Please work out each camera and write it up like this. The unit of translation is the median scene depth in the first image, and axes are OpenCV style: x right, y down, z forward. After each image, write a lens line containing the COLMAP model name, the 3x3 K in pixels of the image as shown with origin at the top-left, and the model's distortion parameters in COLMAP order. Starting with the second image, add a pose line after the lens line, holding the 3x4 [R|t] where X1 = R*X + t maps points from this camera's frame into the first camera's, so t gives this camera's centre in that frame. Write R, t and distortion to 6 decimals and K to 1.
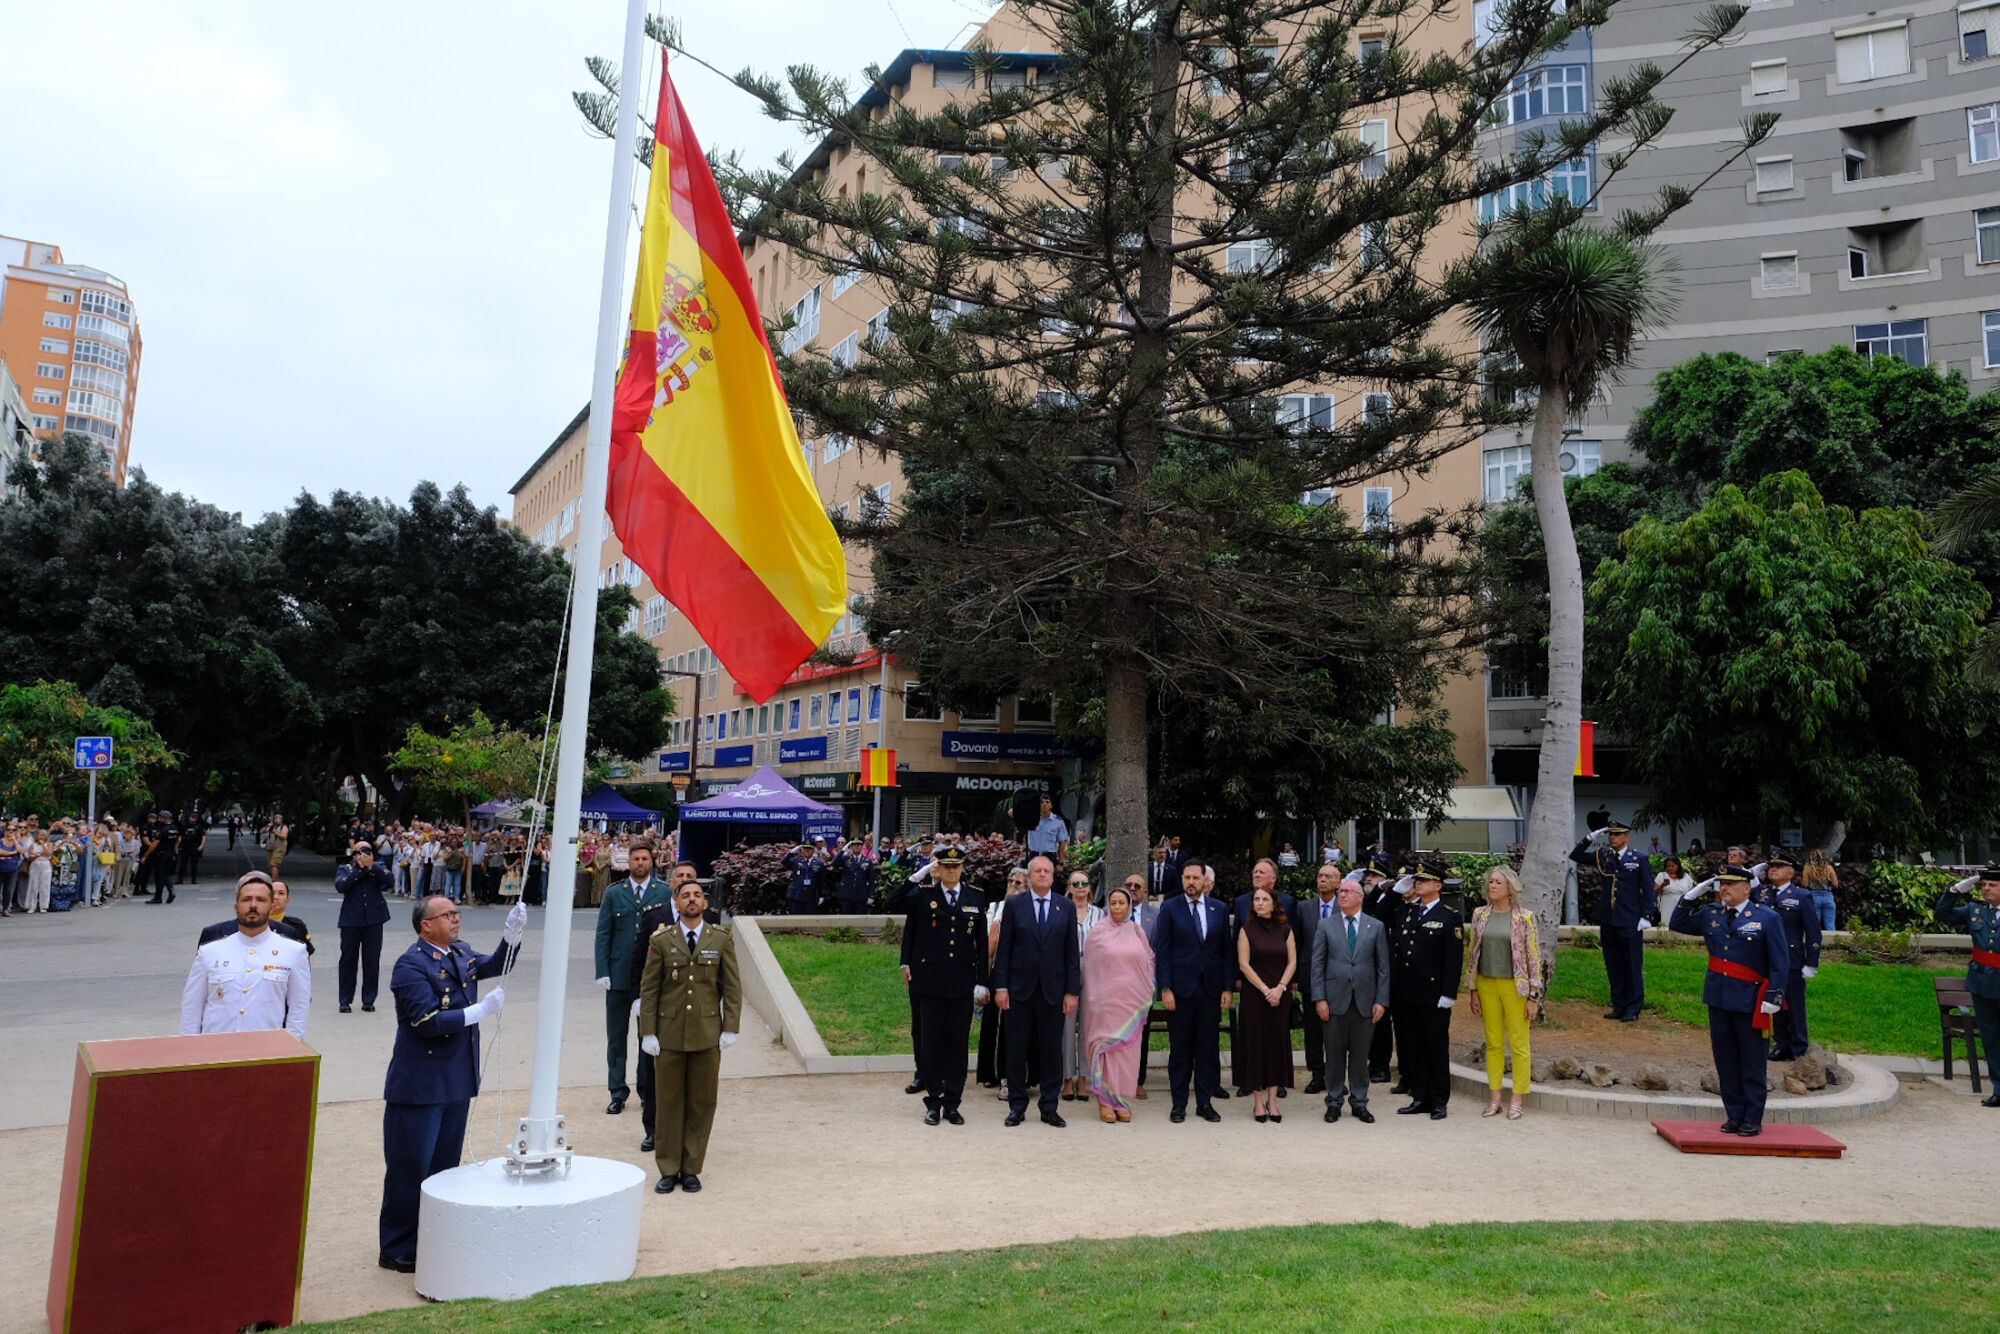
lens RADIAL K [[1406.7, 0, 1015.7], [0, 1406.7, 615.3], [0, 0, 1]] dist [-0.016368, 0.010251]
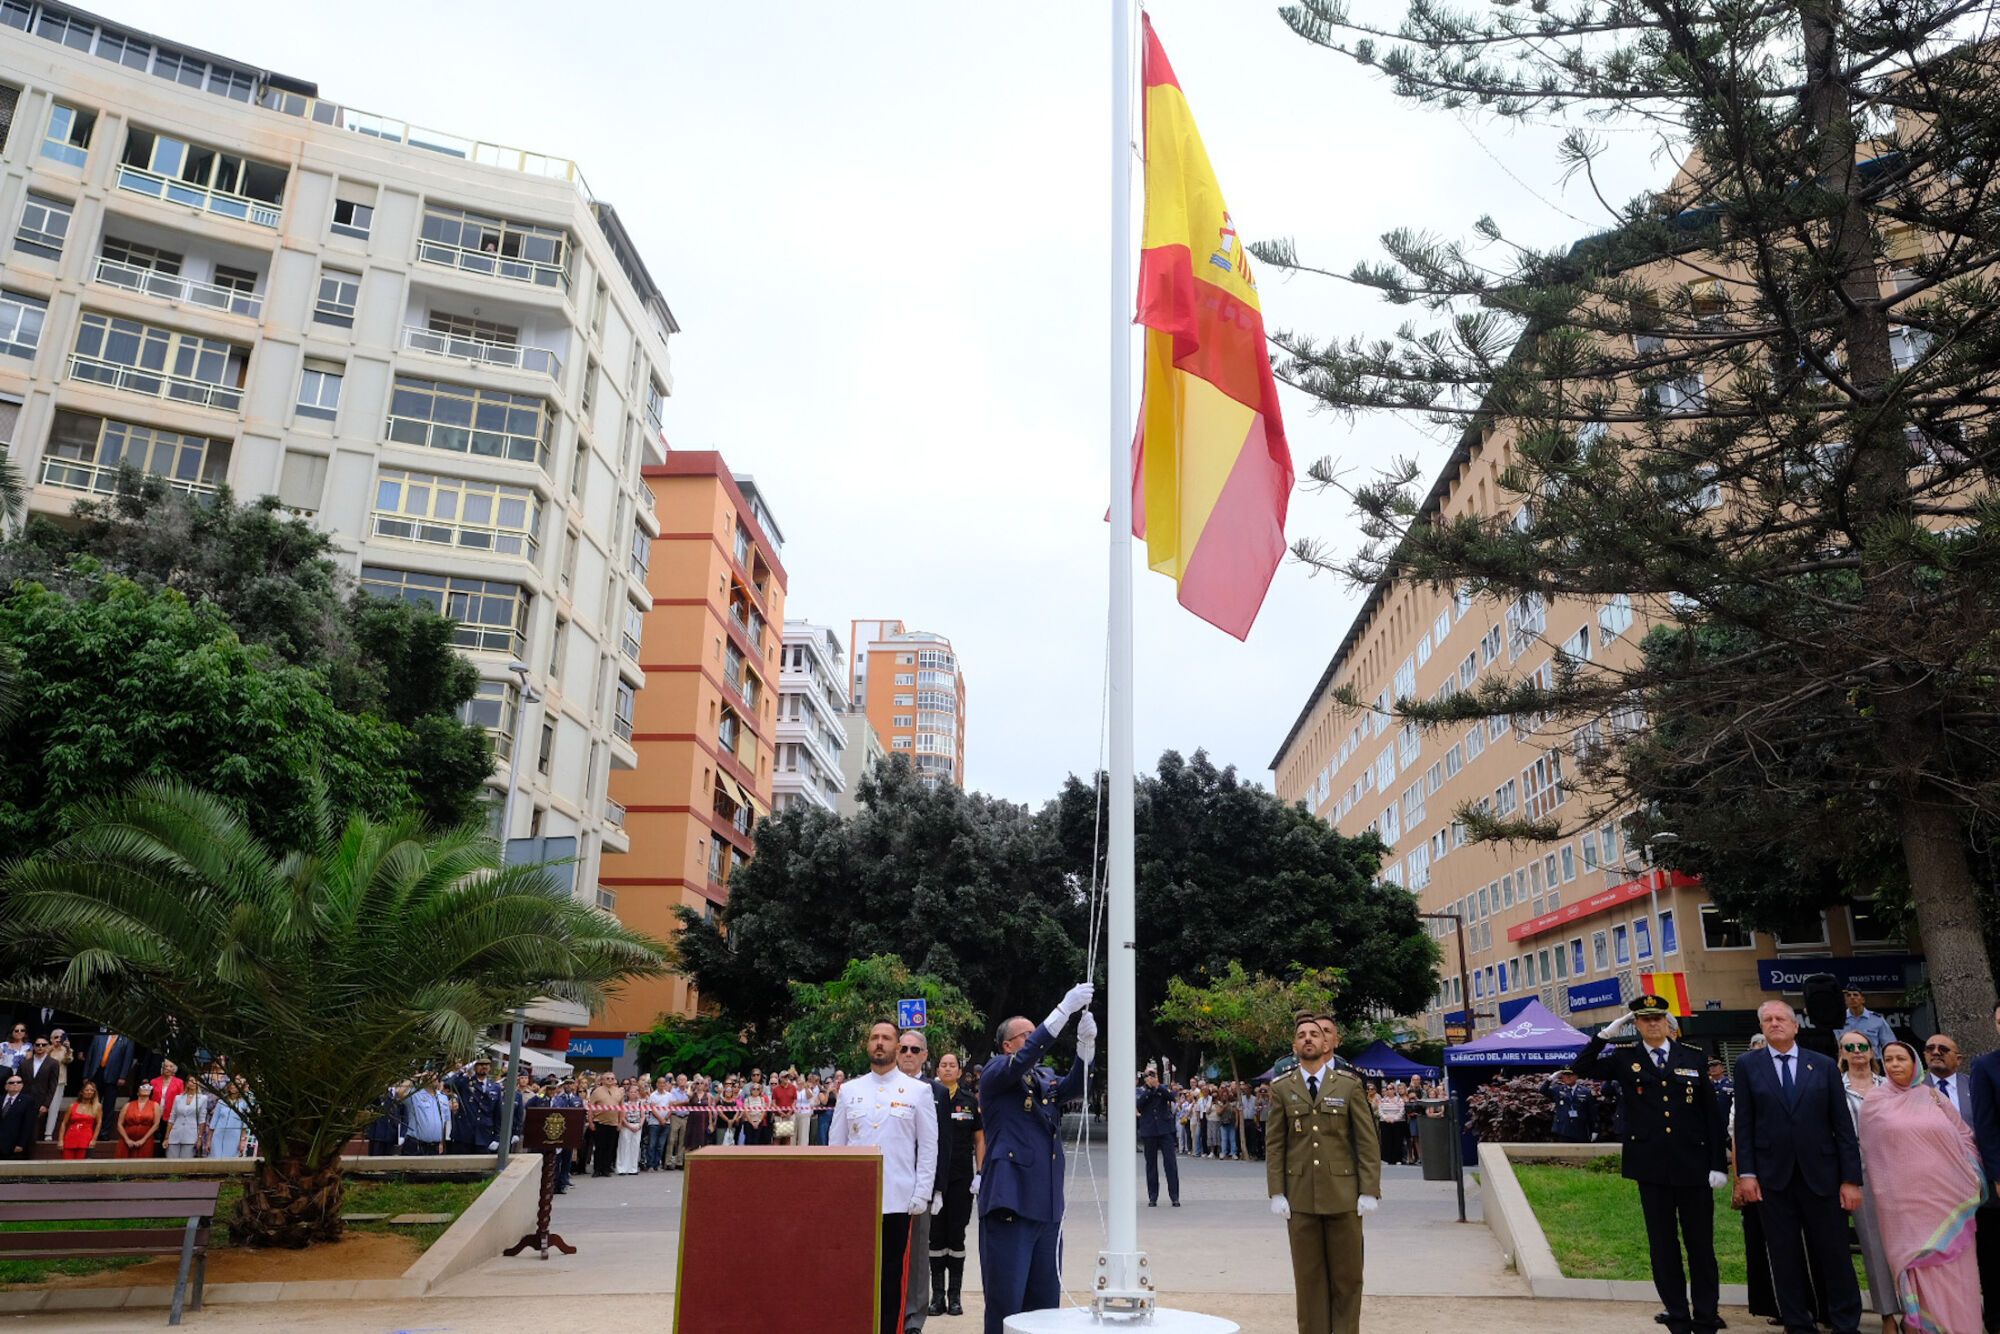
lens RADIAL K [[1406.7, 0, 1007.7], [0, 1406.7, 630.1], [0, 0, 1]] dist [-0.016368, 0.010251]
pose [[0.850150, -0.180510, -0.494632, 0.041408], [0.087926, 0.974879, -0.204647, 0.048156], [0.519147, 0.130490, 0.844665, 0.045935]]
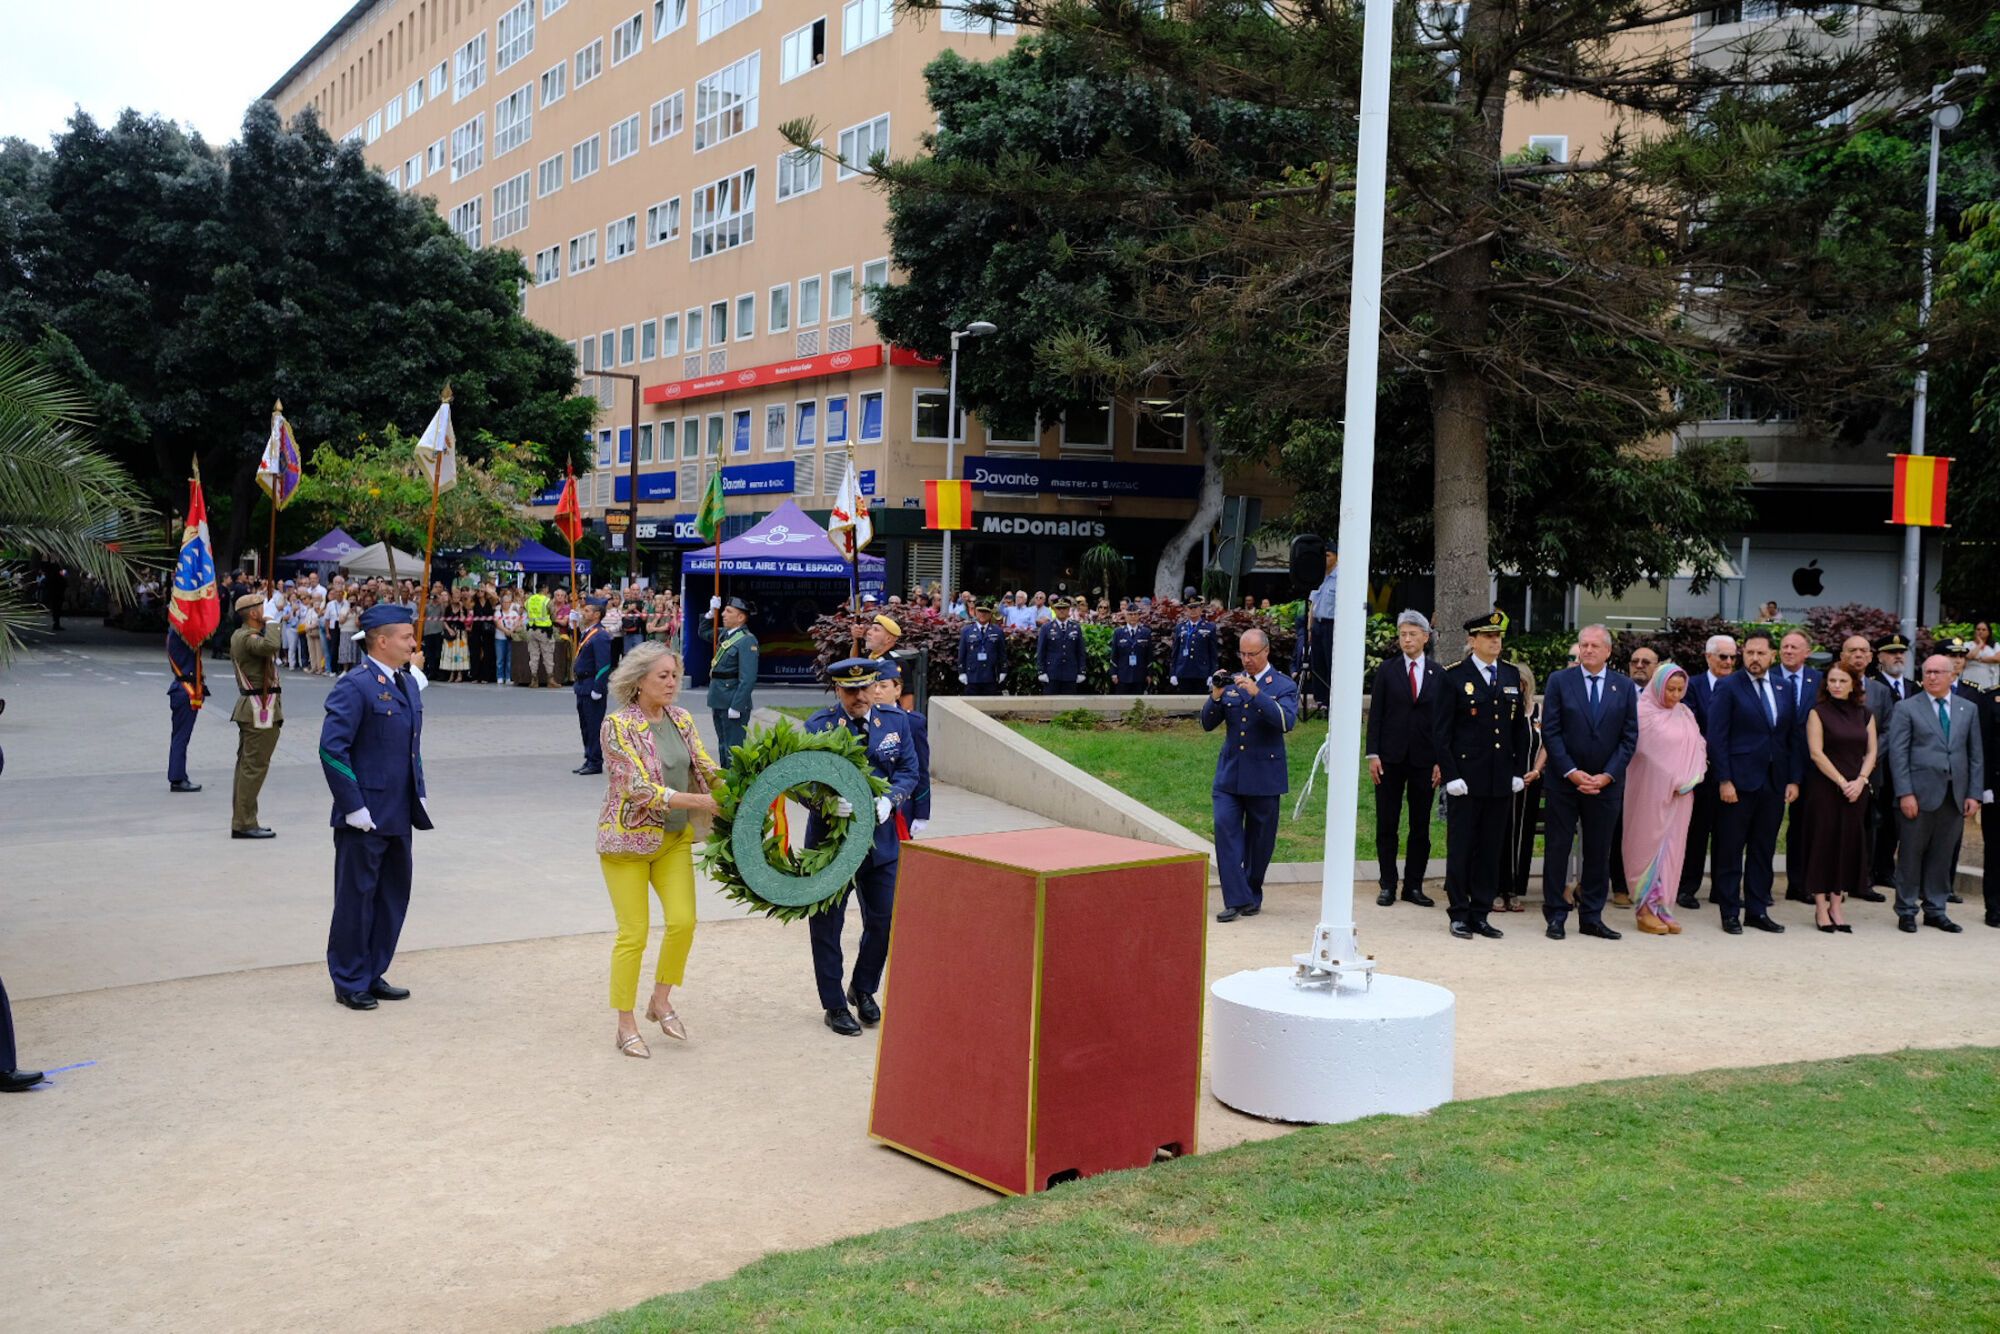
lens RADIAL K [[1896.8, 0, 1017.8], [0, 1896.8, 634.3], [0, 0, 1]] dist [-0.012785, 0.000000]
pose [[0.997814, 0.002829, 0.066030, -0.205294], [-0.014462, 0.984218, 0.176366, -0.007468], [-0.064489, -0.176935, 0.982107, -0.035830]]
